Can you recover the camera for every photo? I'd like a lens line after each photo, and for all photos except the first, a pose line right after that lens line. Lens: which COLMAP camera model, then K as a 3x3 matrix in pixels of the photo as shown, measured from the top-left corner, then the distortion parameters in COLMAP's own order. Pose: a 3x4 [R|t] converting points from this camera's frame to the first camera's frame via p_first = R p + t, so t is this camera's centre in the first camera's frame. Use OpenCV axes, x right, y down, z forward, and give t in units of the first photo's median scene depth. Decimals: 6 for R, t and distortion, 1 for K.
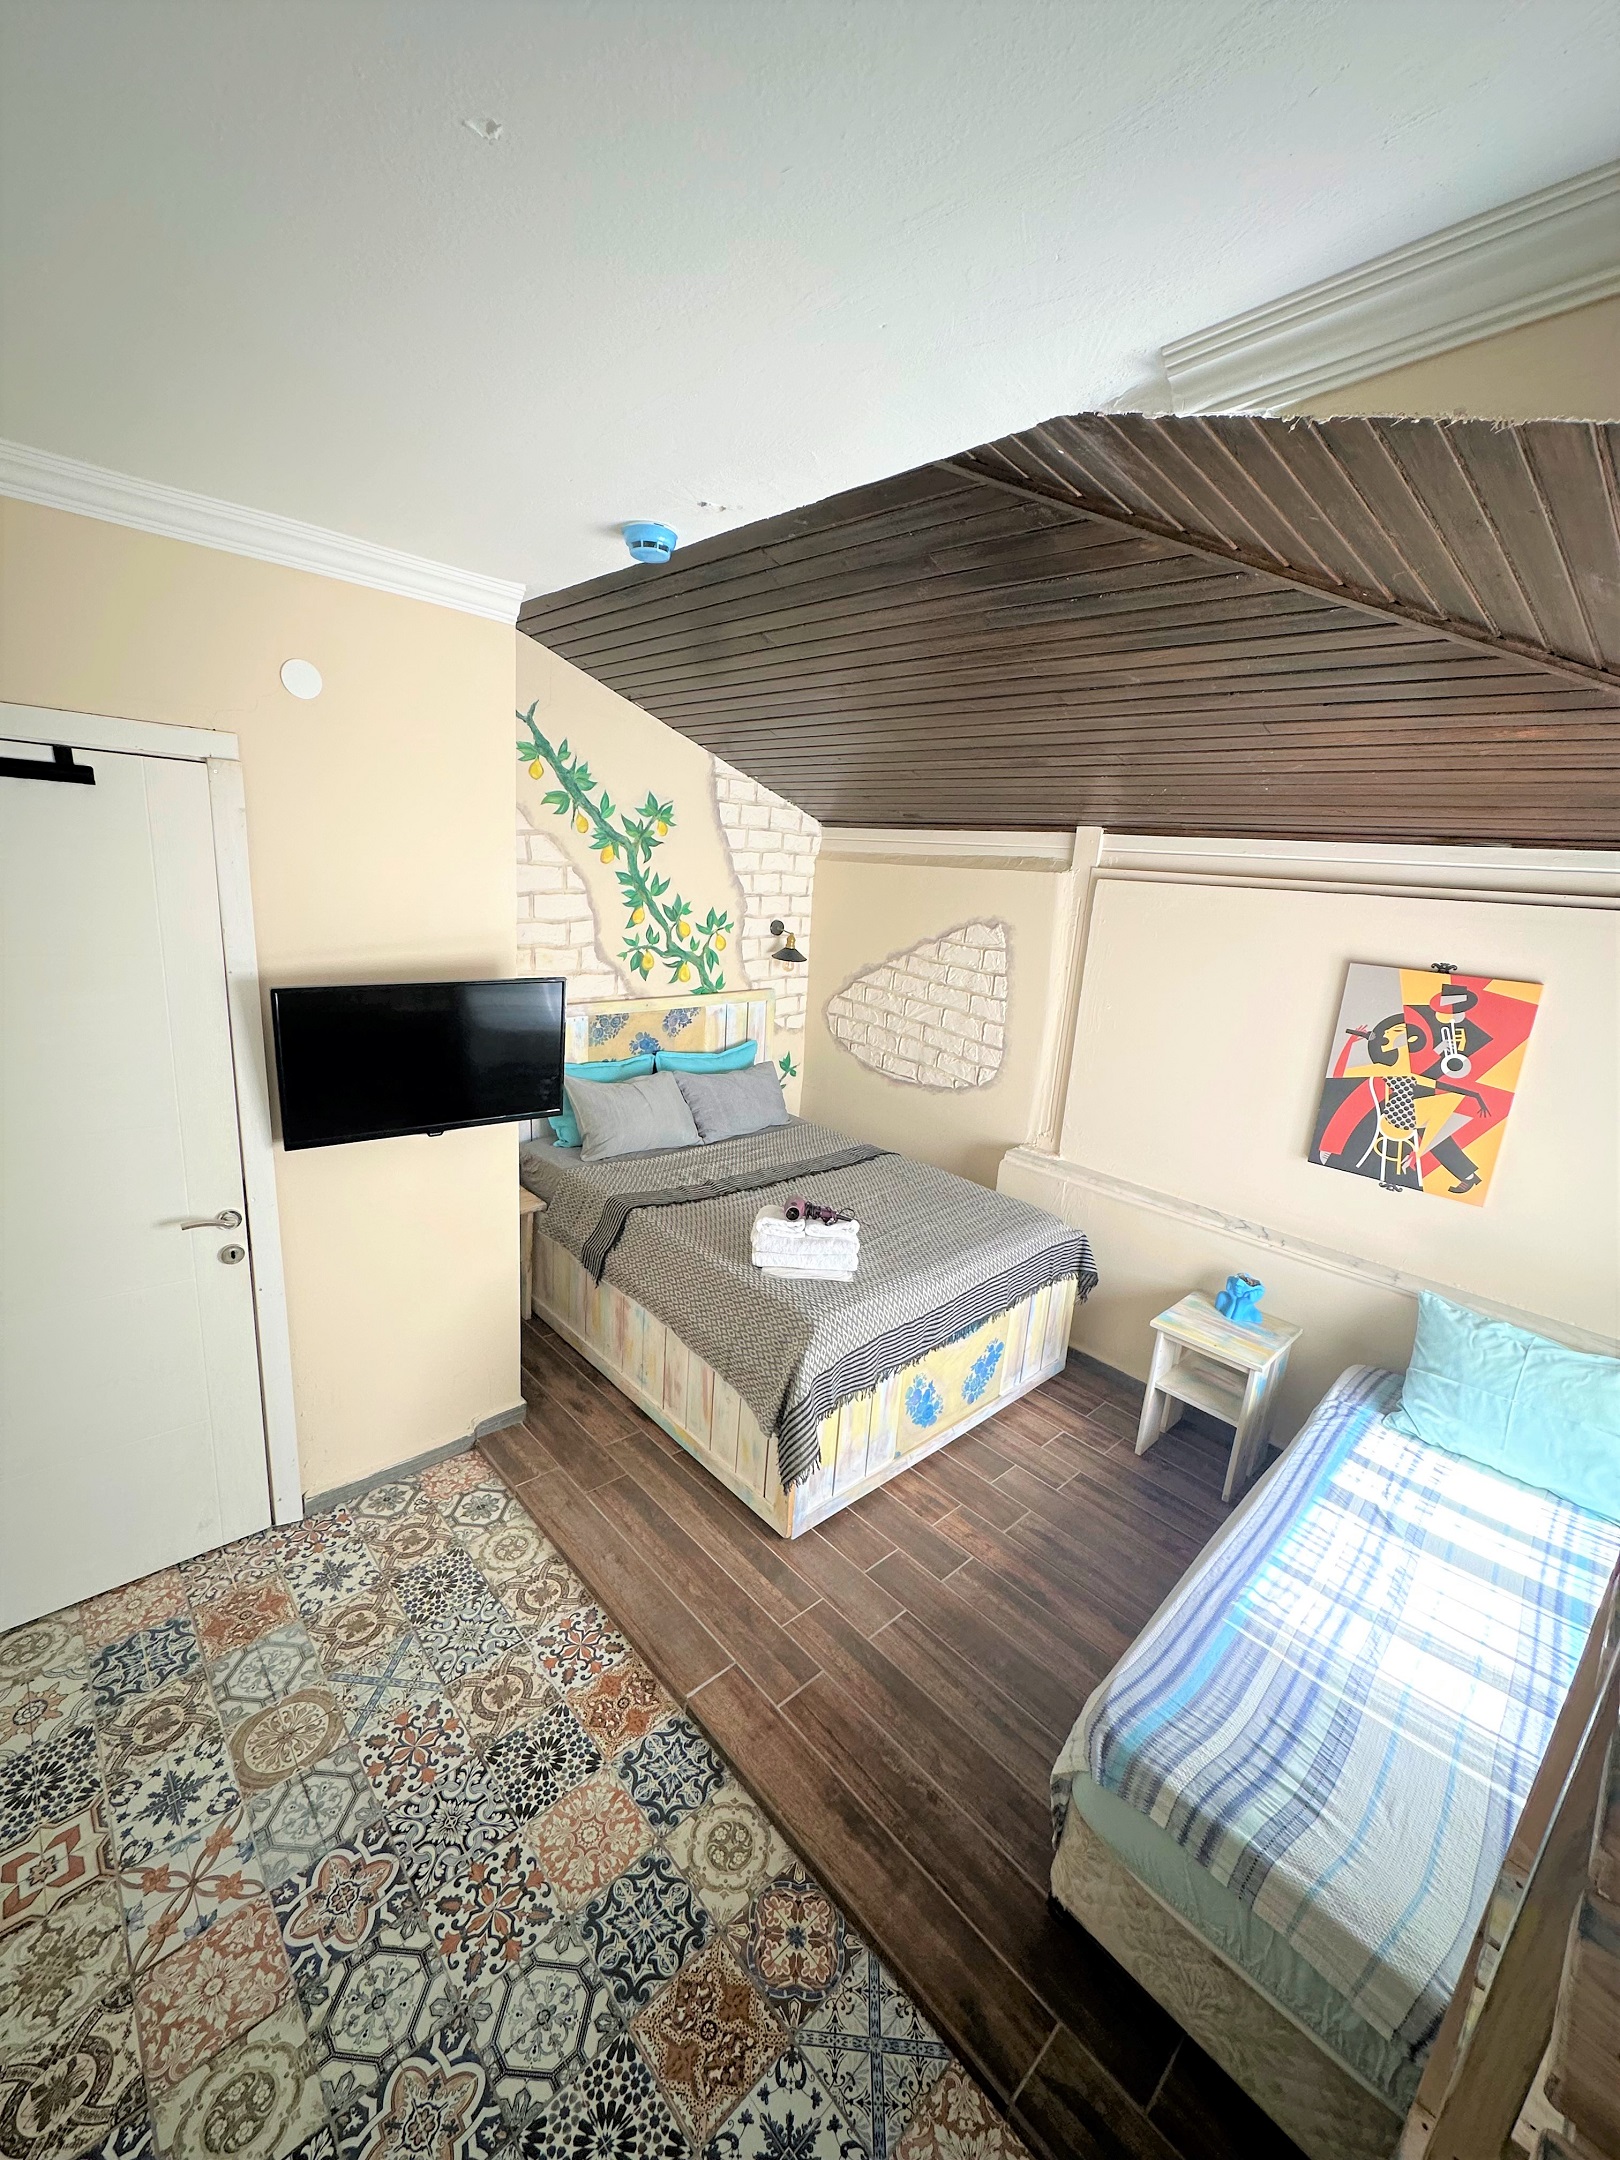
lens RADIAL K [[860.6, 0, 813.5], [0, 860.6, 1076.0], [0, 0, 1]] dist [-0.000937, 0.001088]
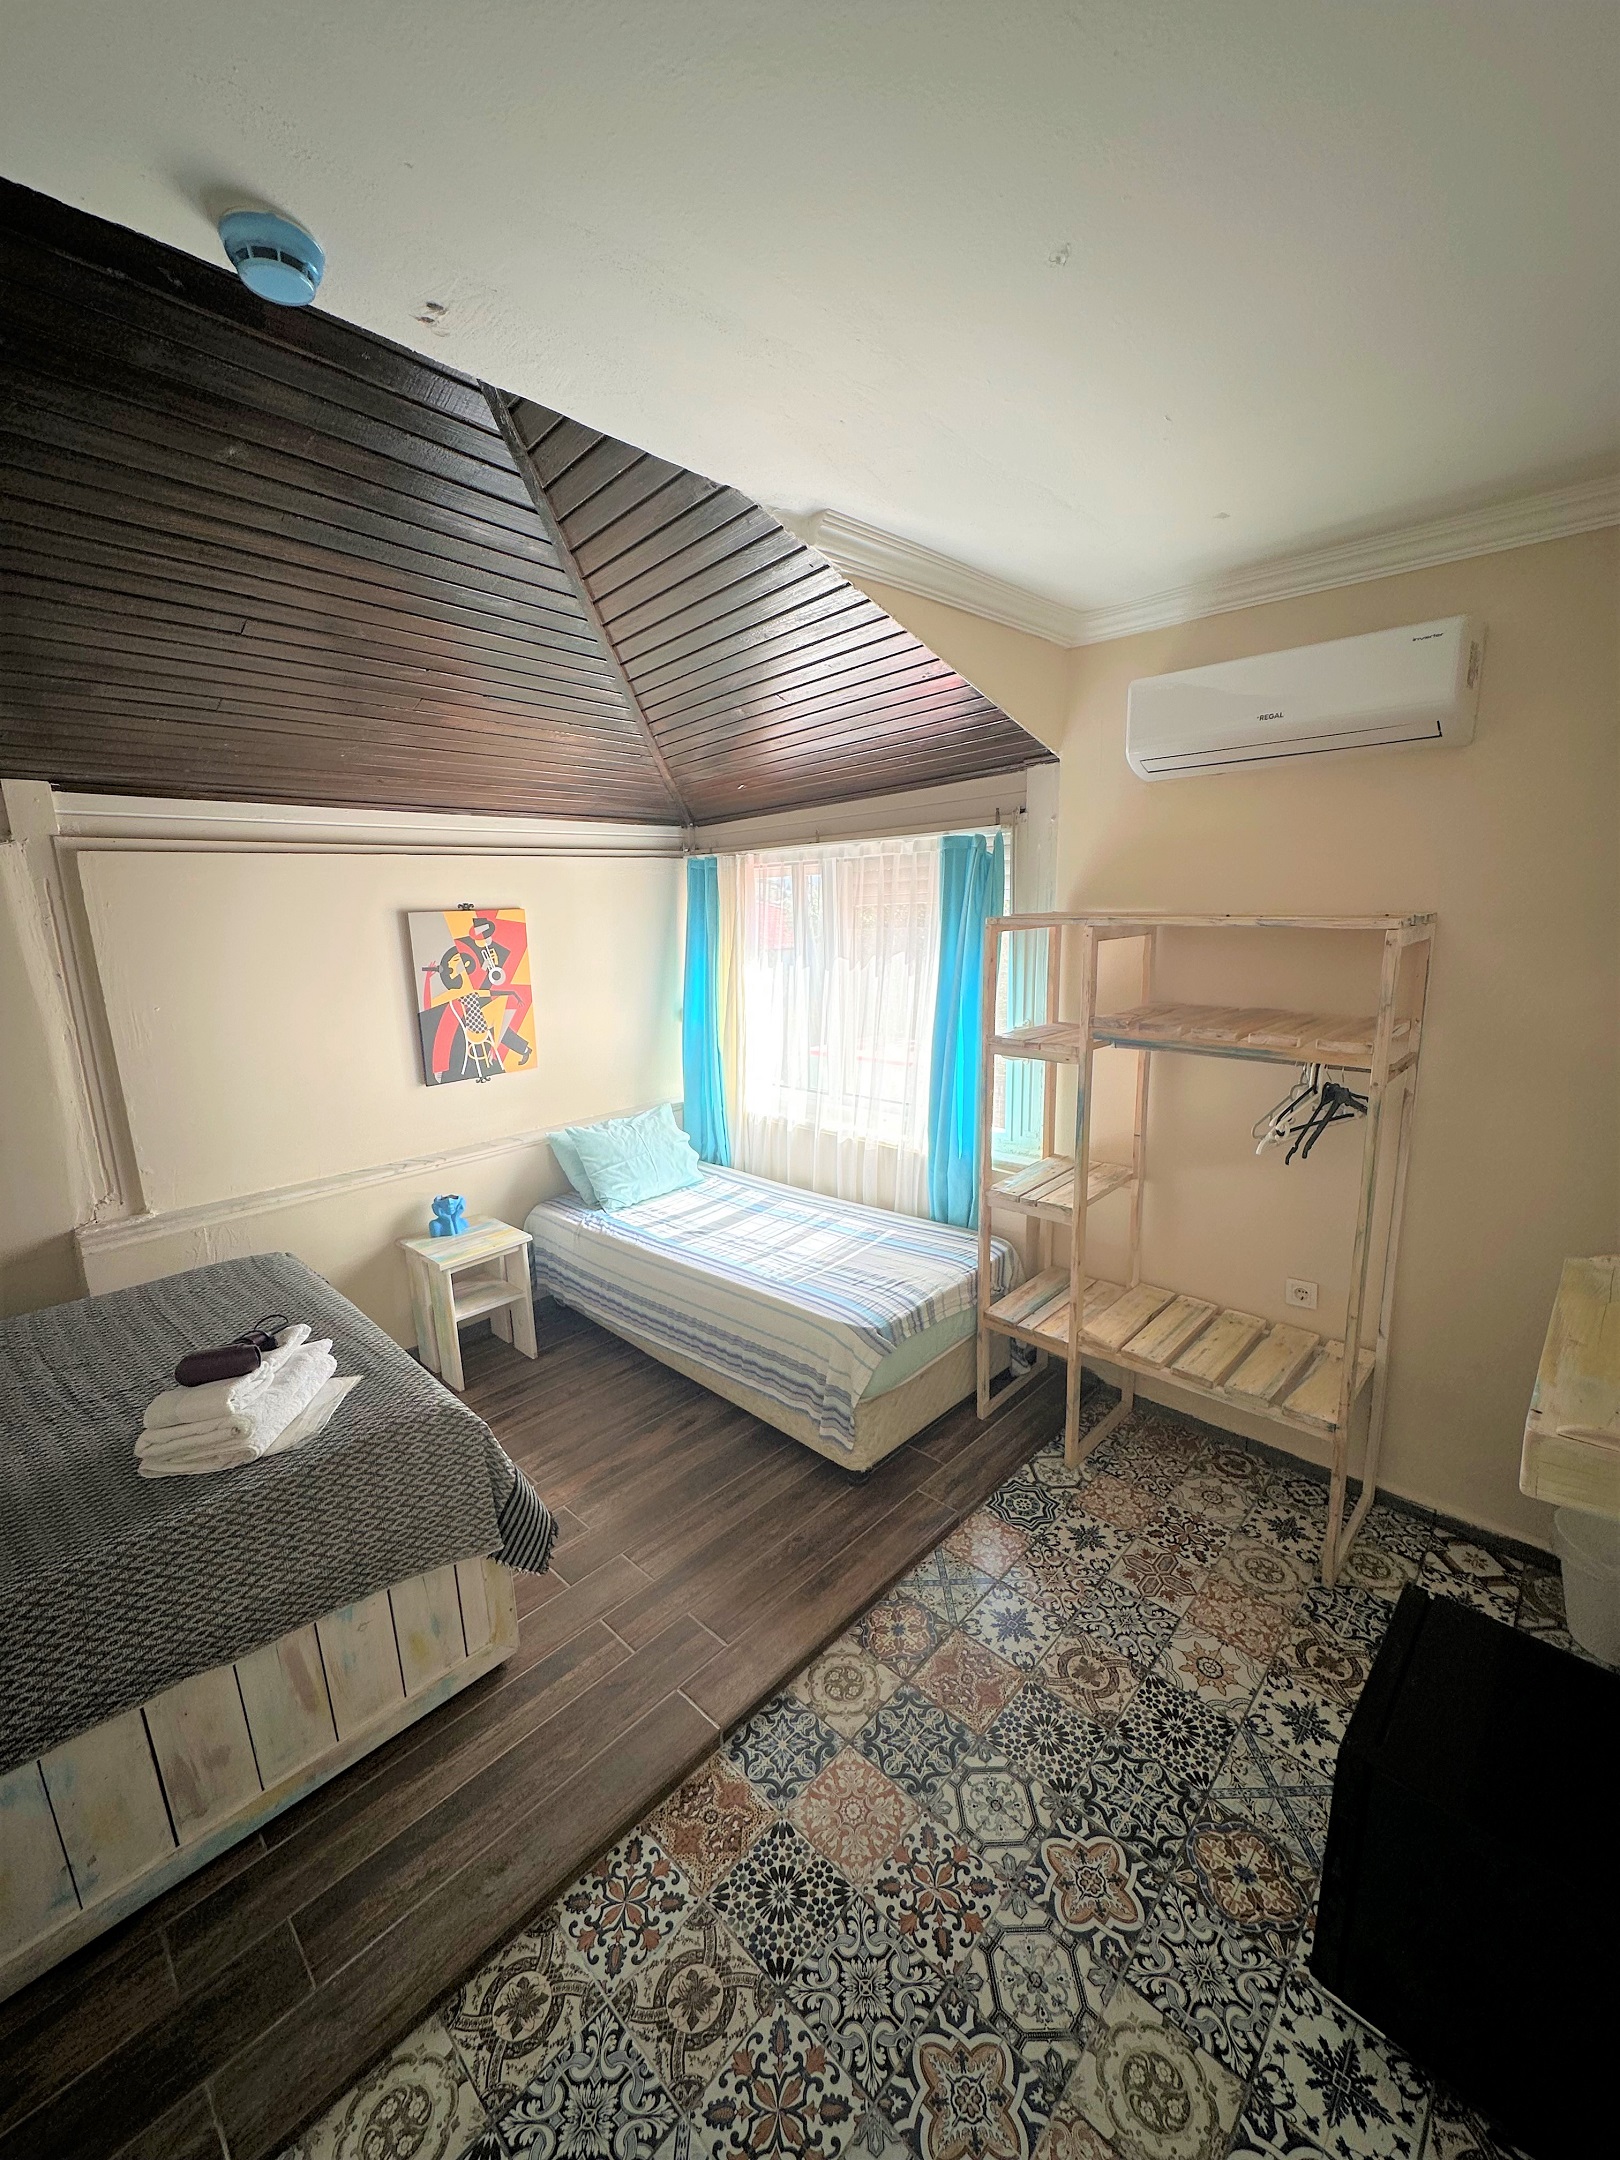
lens RADIAL K [[860.6, 0, 813.5], [0, 860.6, 1076.0], [0, 0, 1]] dist [-0.000937, 0.001088]
pose [[-0.052229, -0.271904, 0.960906, -0.796202], [0.257773, 0.925940, 0.276021, -0.140963], [-0.964793, 0.262112, 0.021729, 0.660899]]
